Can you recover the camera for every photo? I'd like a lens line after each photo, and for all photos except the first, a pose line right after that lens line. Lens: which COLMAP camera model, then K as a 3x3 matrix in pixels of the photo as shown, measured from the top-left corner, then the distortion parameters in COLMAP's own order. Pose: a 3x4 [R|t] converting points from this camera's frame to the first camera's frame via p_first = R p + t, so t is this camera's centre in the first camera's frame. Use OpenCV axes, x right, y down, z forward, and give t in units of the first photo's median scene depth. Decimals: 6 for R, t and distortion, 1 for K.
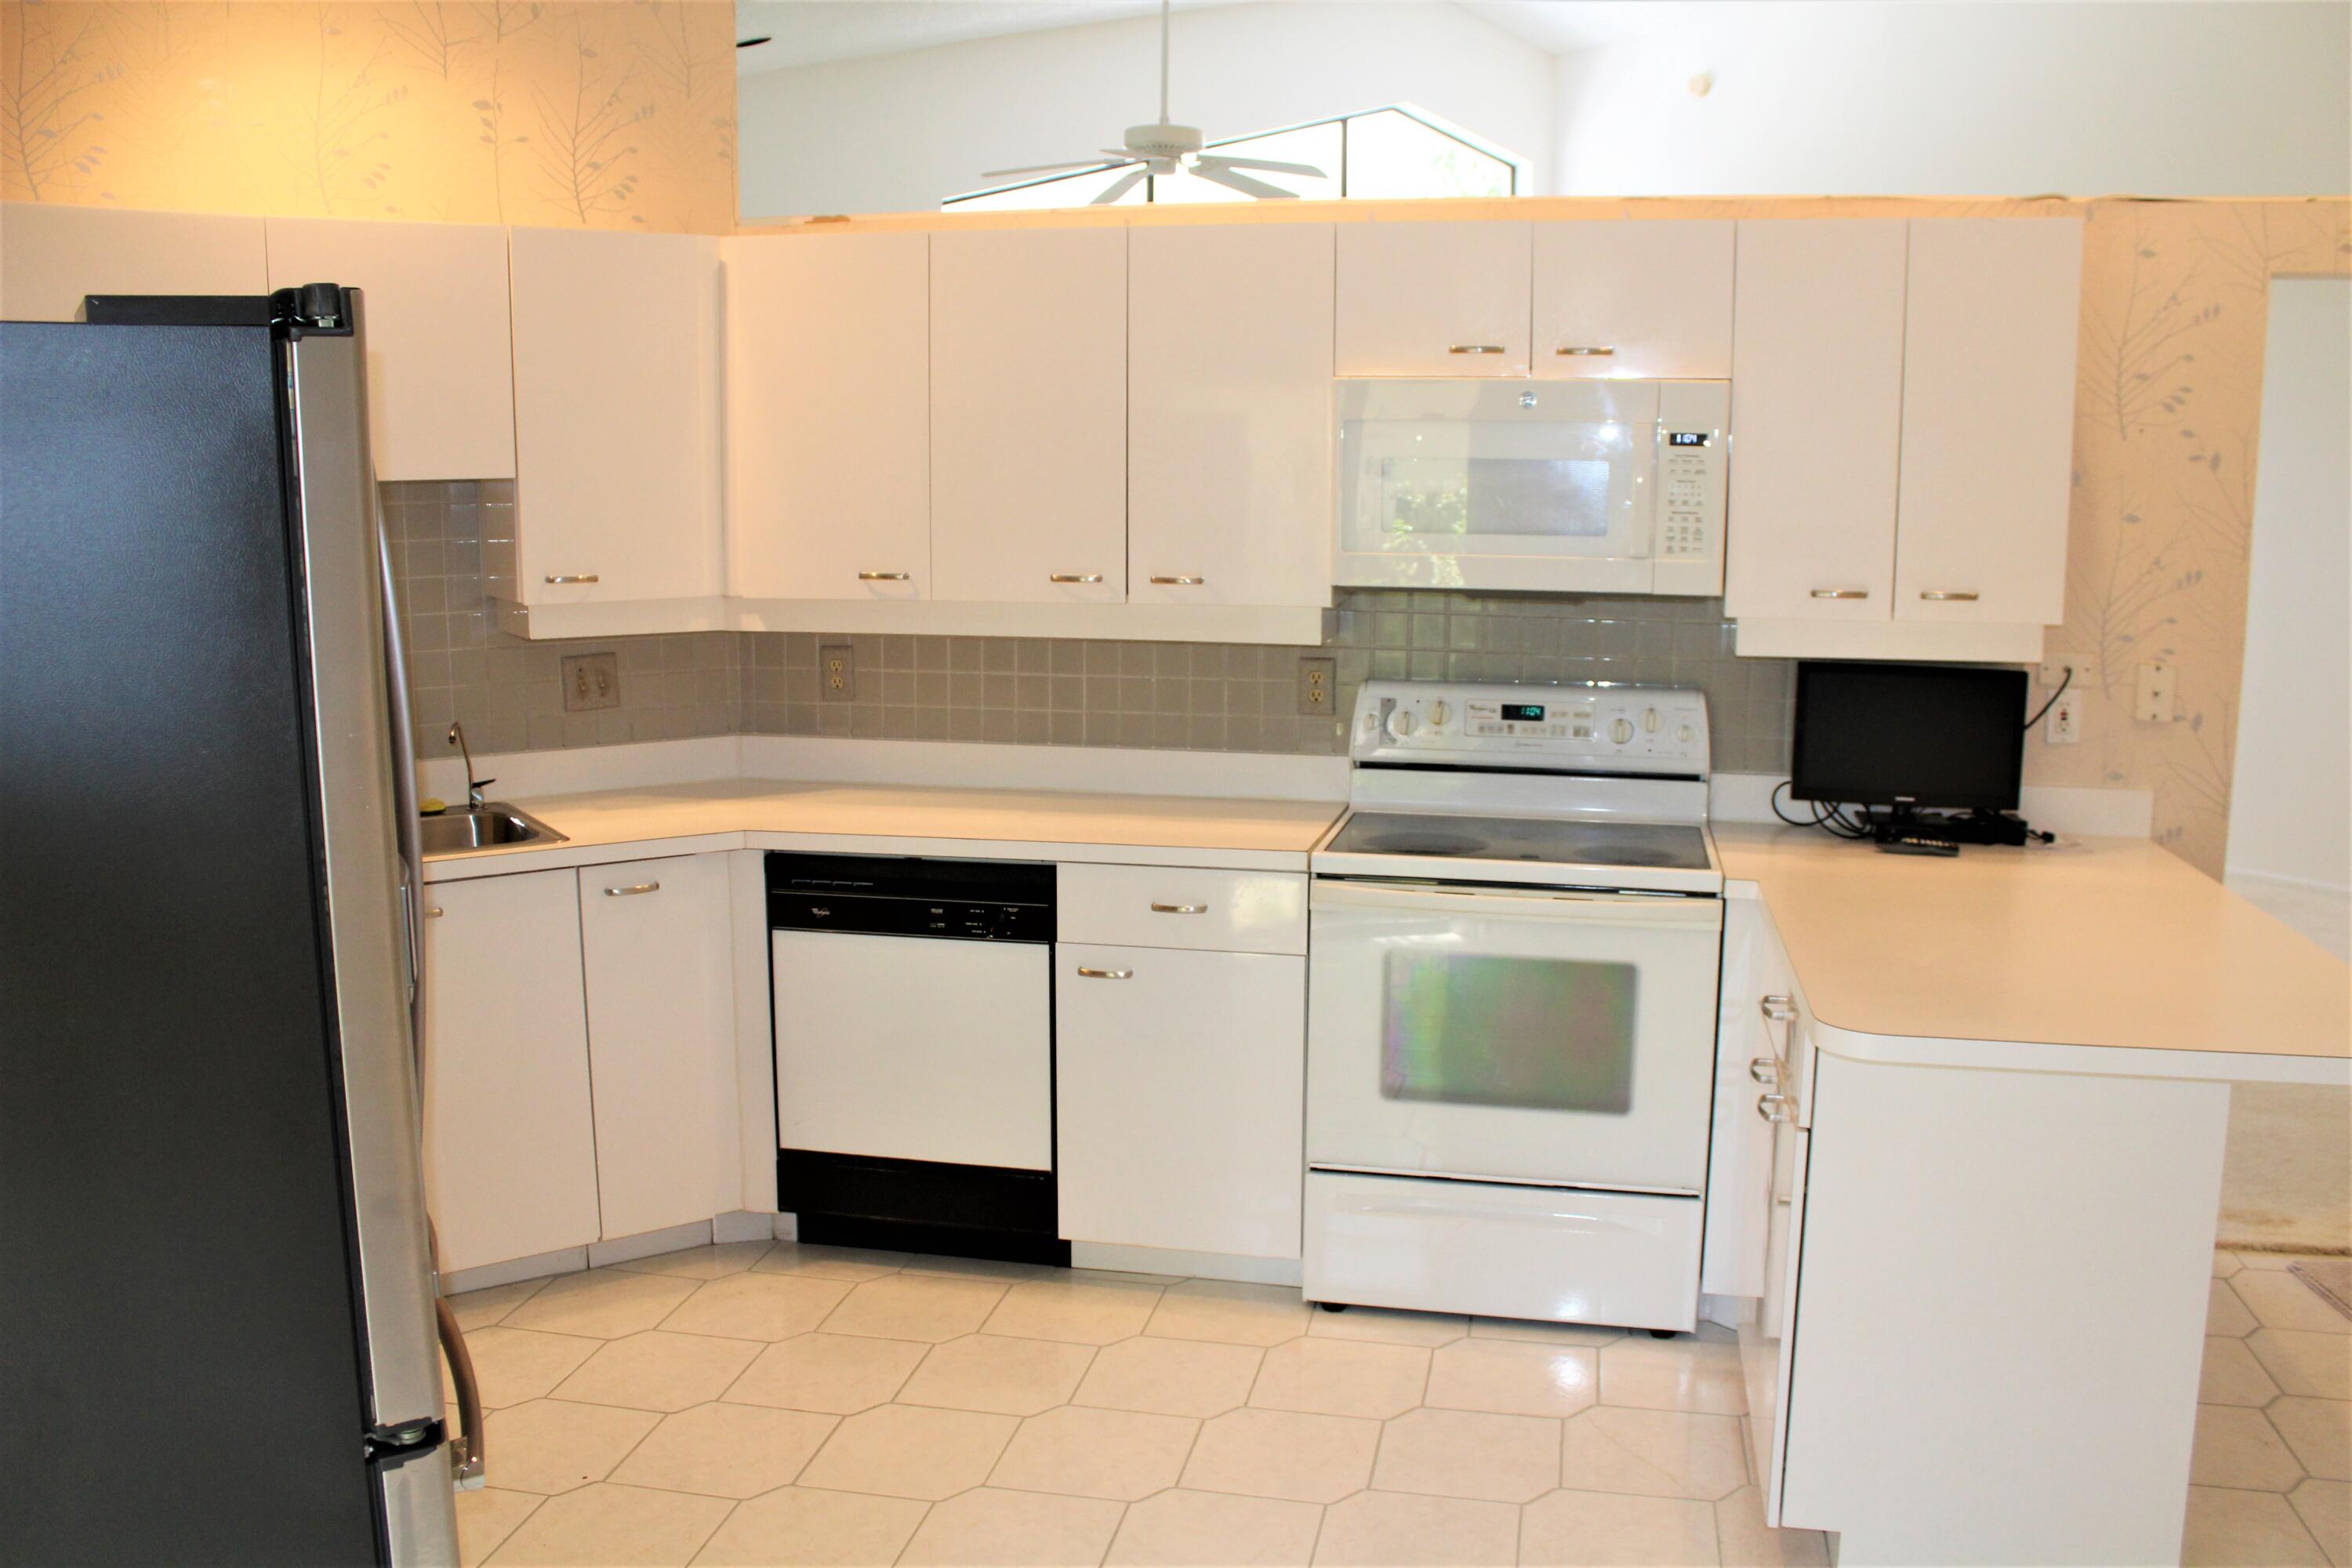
lens RADIAL K [[1950.0, 0, 1183.8], [0, 1950.0, 793.4], [0, 0, 1]] dist [-0.156542, 0.118142]
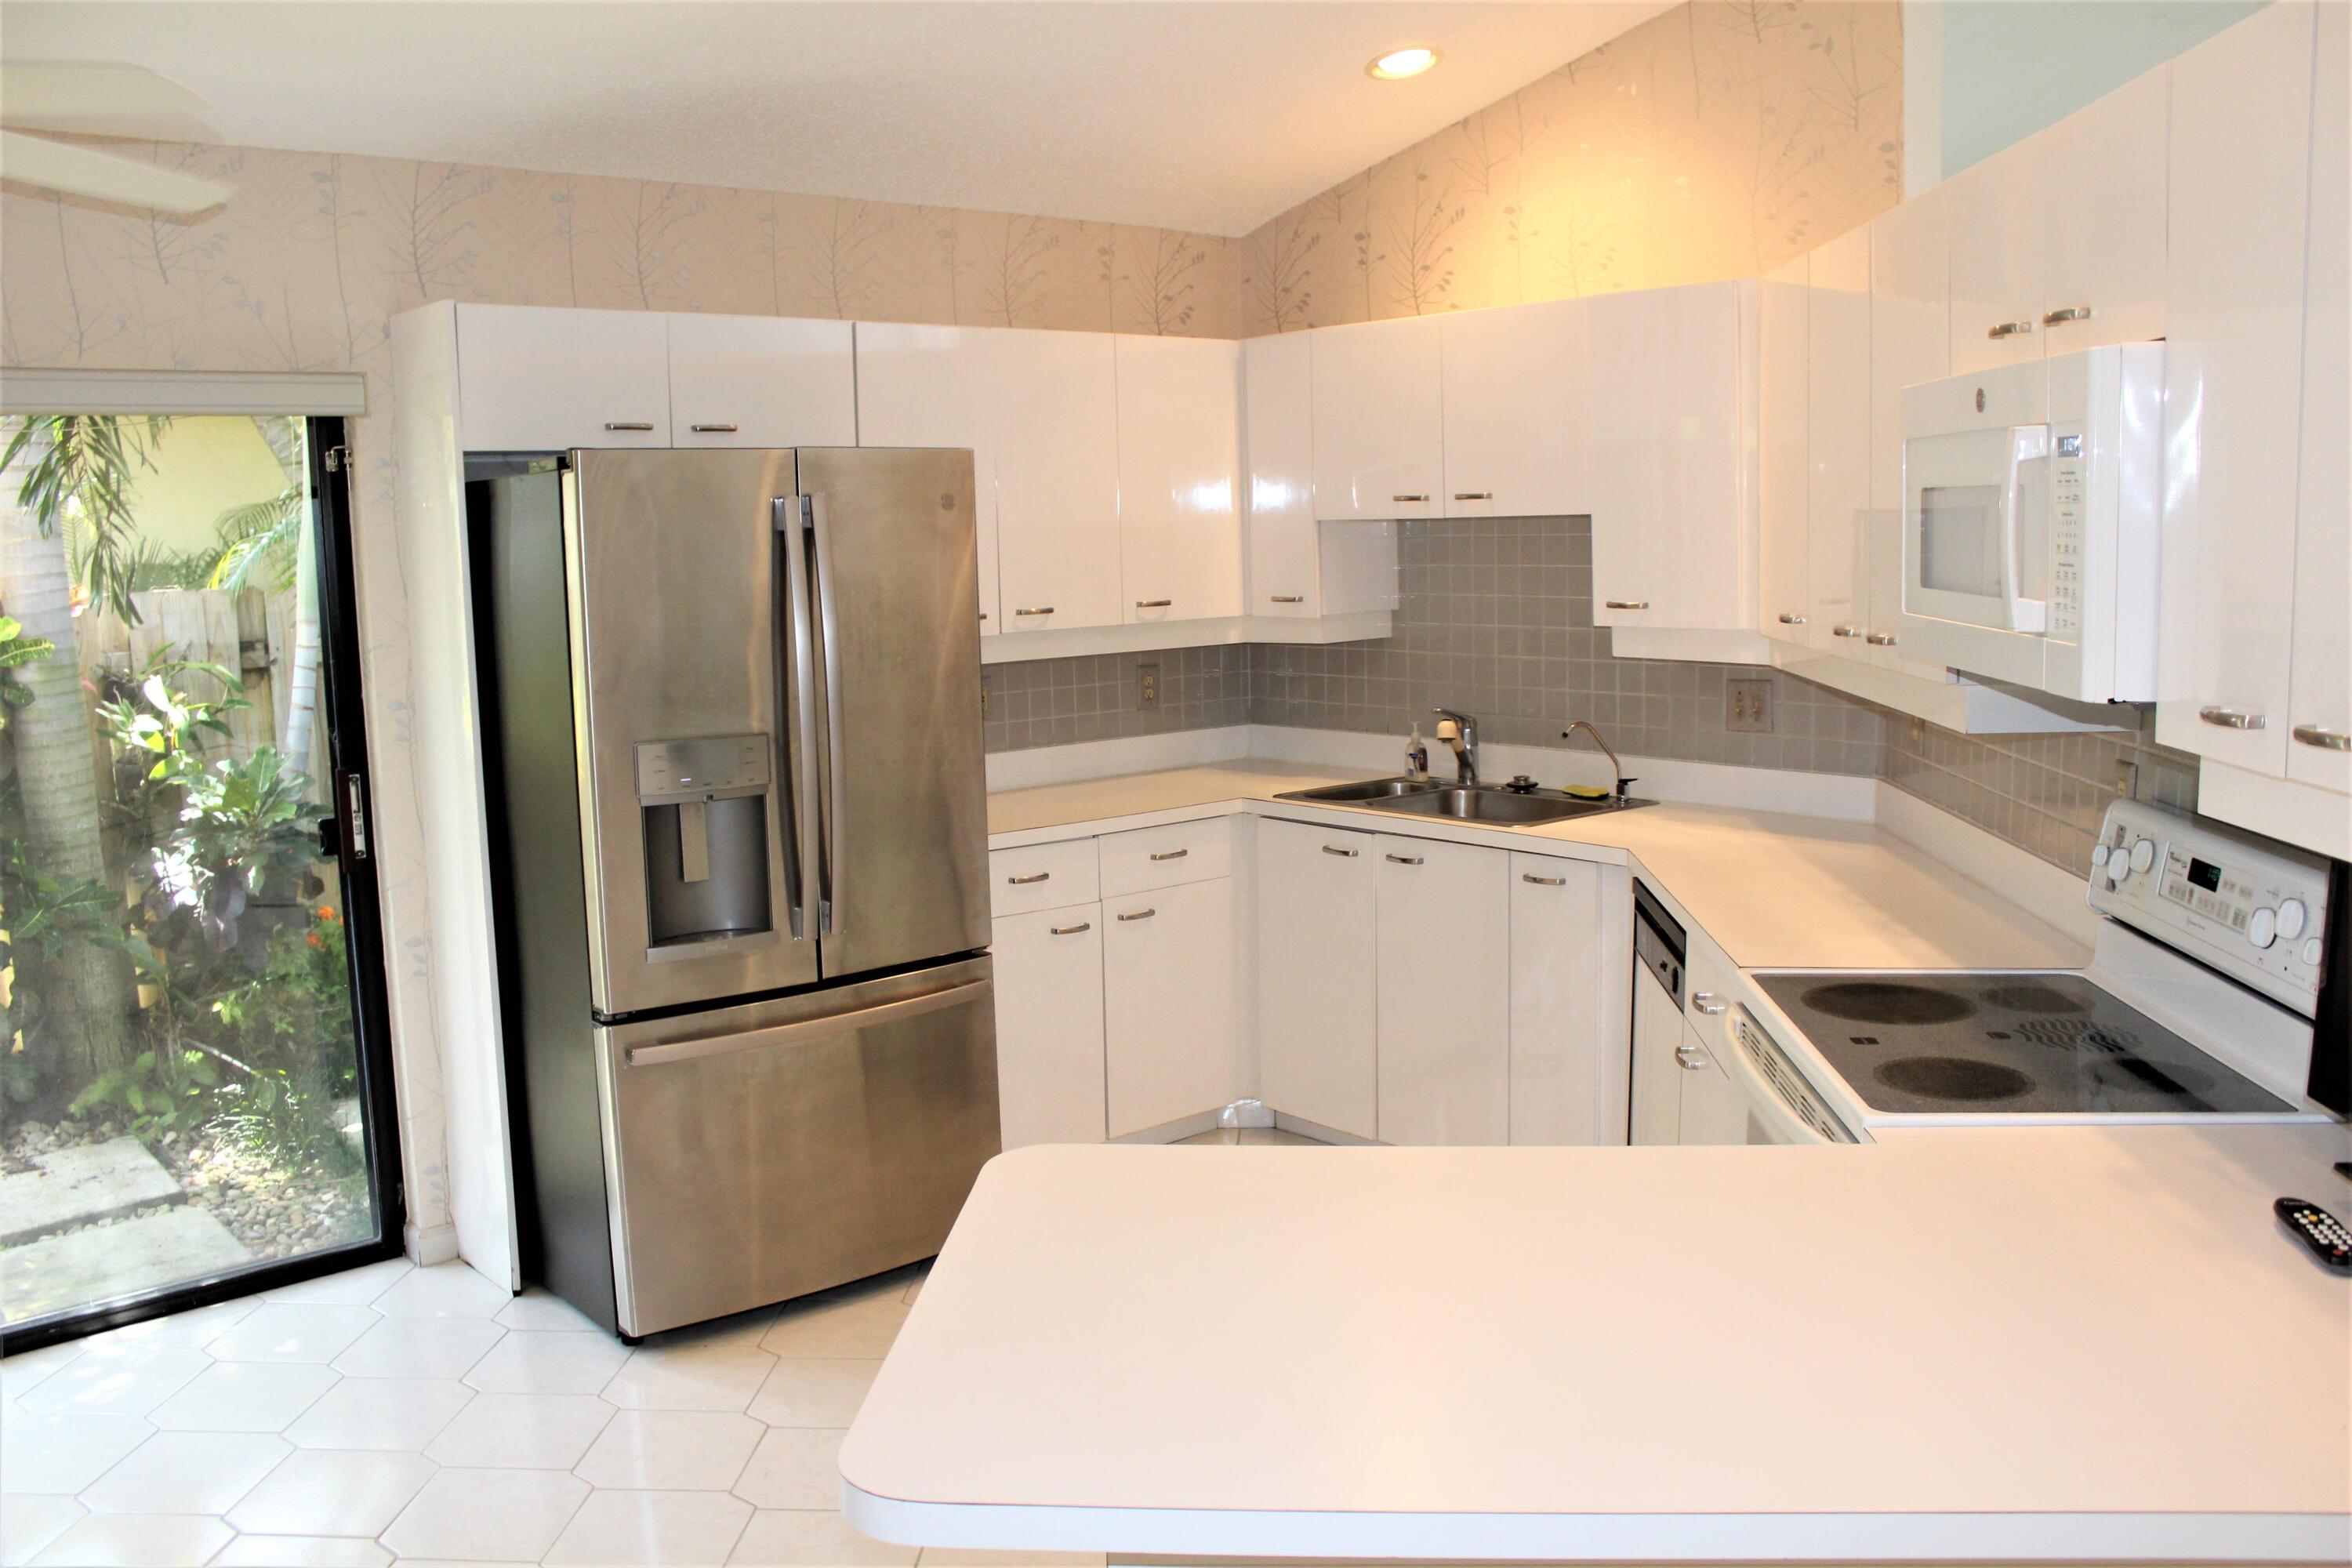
lens RADIAL K [[1950.0, 0, 1183.8], [0, 1950.0, 793.4], [0, 0, 1]] dist [-0.156542, 0.118142]
pose [[0.130392, 0.130190, -0.982878, 0.735105], [-0.141734, 0.983607, 0.111483, -0.089011], [0.981280, 0.124771, 0.146706, 0.574582]]
